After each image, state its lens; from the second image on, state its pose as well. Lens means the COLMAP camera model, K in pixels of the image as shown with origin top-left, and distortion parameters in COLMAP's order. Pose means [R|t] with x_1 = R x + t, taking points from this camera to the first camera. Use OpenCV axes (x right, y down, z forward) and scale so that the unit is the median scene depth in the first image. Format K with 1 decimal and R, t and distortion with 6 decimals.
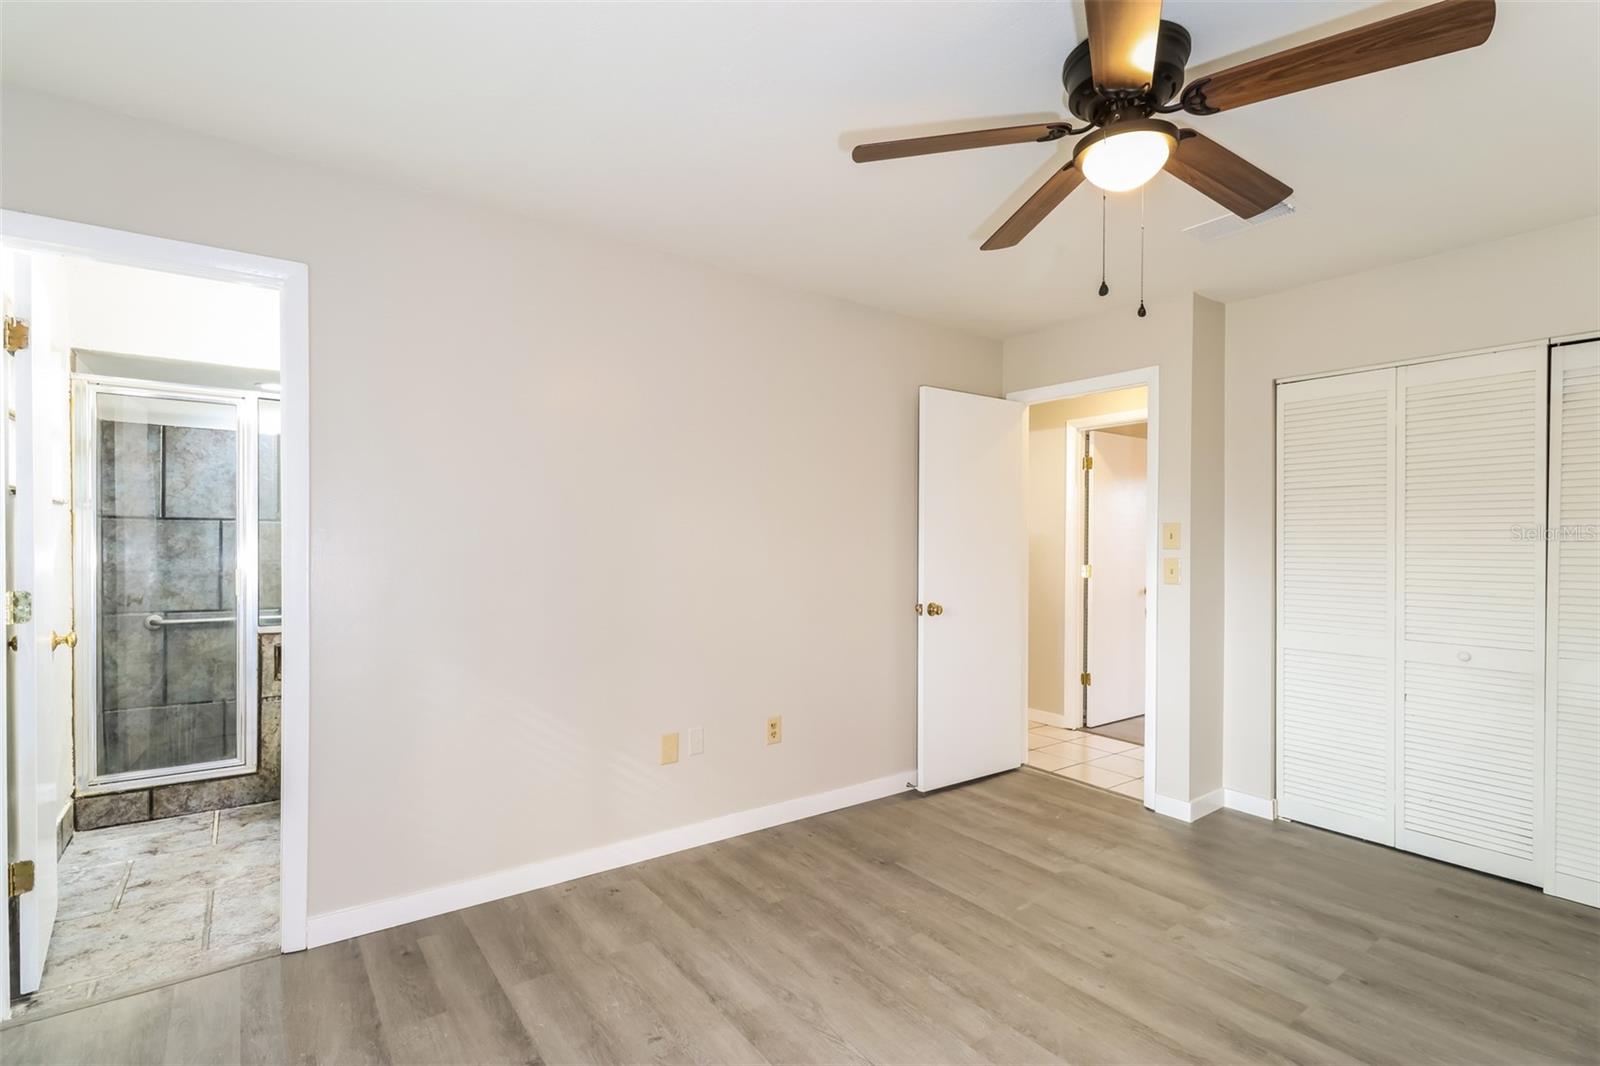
lens RADIAL K [[761.7, 0, 800.0], [0, 761.7, 533.0], [0, 0, 1]] dist [0.001915, 0.000586]
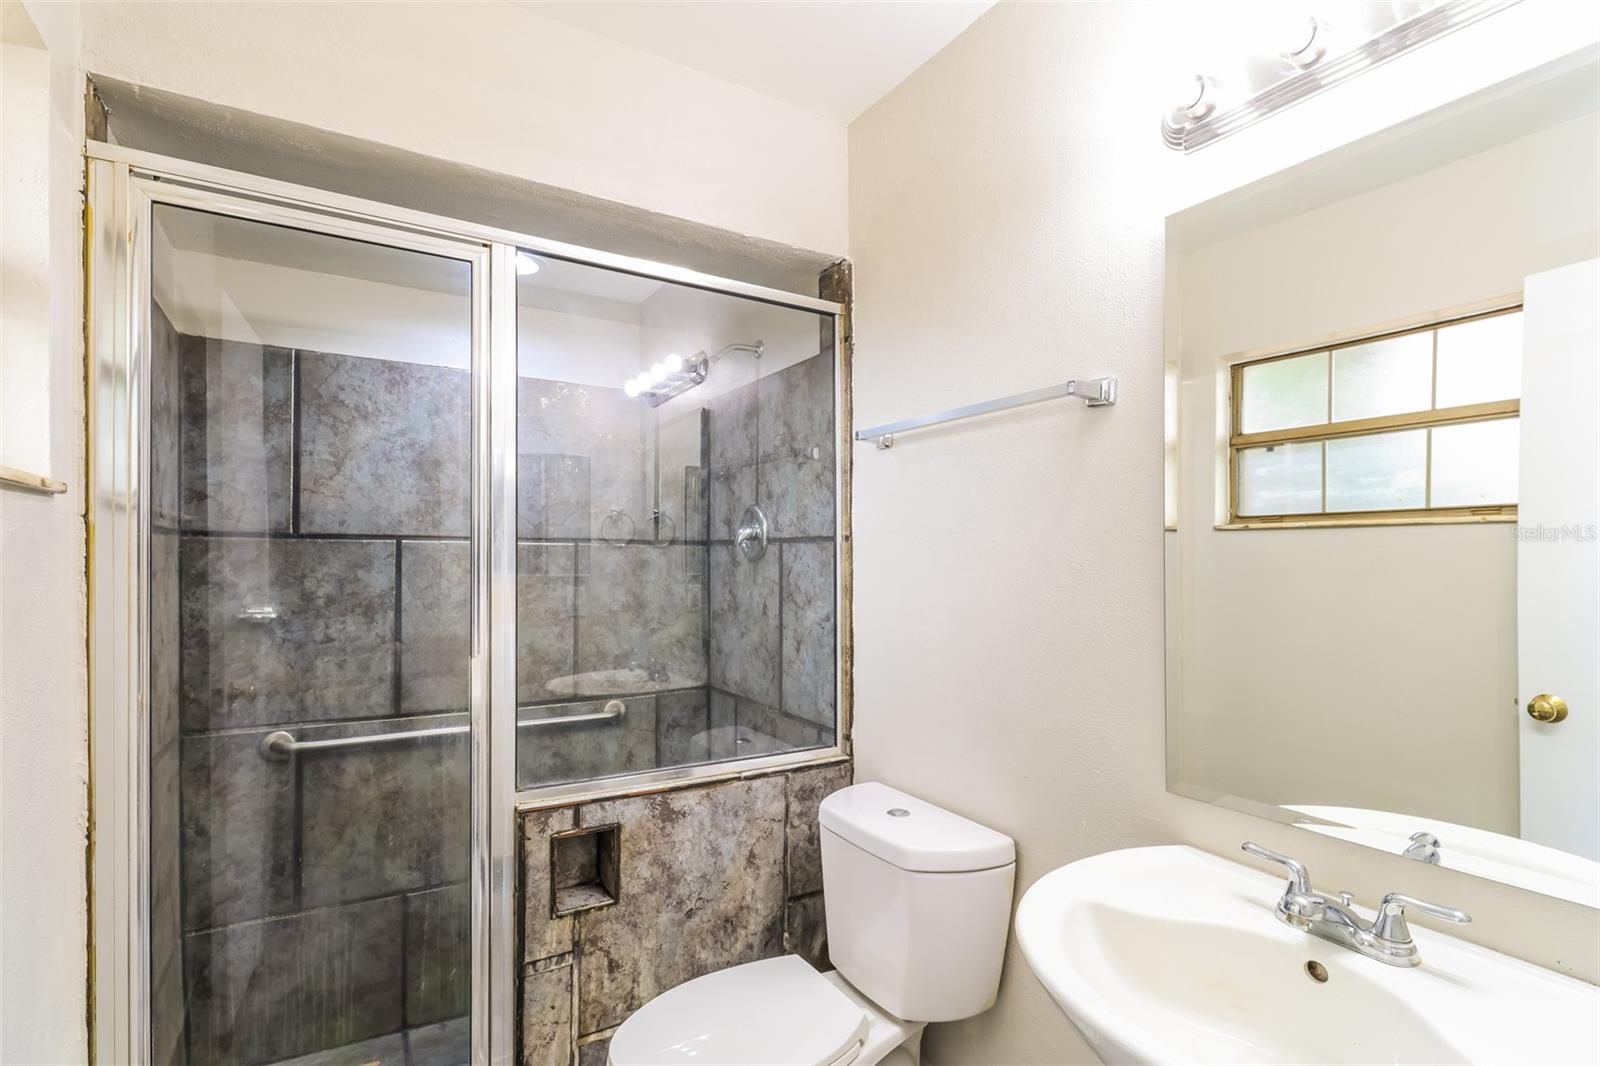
lens RADIAL K [[775.9, 0, 801.3], [0, 775.9, 545.7], [0, 0, 1]] dist [-0.003525, -0.000673]
pose [[0.996188, -0.000350, -0.087234, -0.466479], [-0.000044, 0.999990, -0.004517, -0.010532], [0.087234, 0.004503, 0.996178, 0.530591]]
